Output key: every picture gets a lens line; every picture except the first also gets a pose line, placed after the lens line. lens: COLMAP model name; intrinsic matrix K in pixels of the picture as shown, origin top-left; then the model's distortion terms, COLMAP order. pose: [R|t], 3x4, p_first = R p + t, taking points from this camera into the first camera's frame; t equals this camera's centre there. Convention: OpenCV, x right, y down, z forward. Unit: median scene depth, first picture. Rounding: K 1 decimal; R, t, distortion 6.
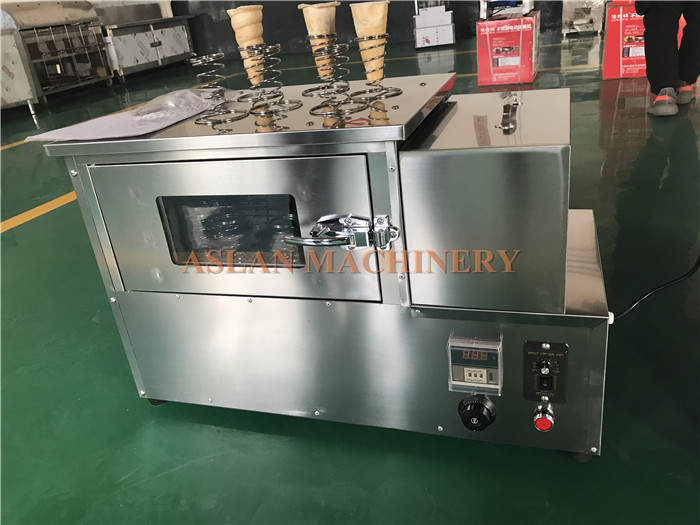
lens RADIAL K [[568.5, 0, 347.6], [0, 568.5, 256.8], [0, 0, 1]] dist [0.004292, 0.008175]
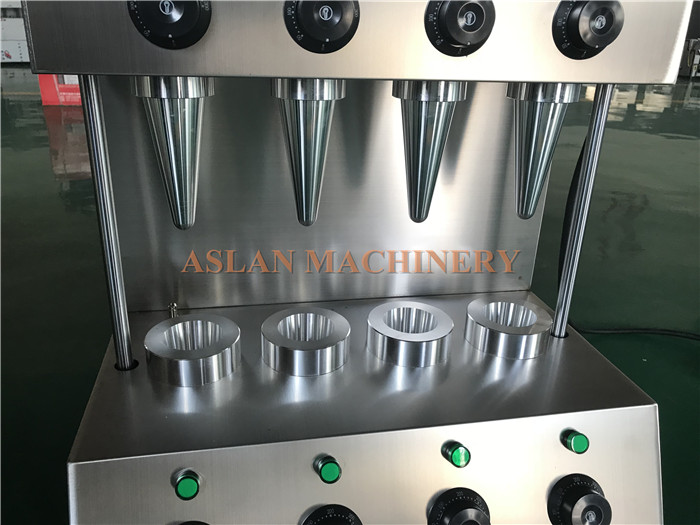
lens RADIAL K [[576.2, 0, 348.0], [0, 576.2, 252.7], [0, 0, 1]] dist [-0.000585, -0.002035]
pose [[0.832833, -0.061630, 0.550082, 0.128521], [0.100647, 0.994077, -0.041007, -0.002079], [-0.544297, 0.089516, 0.834103, 0.061767]]
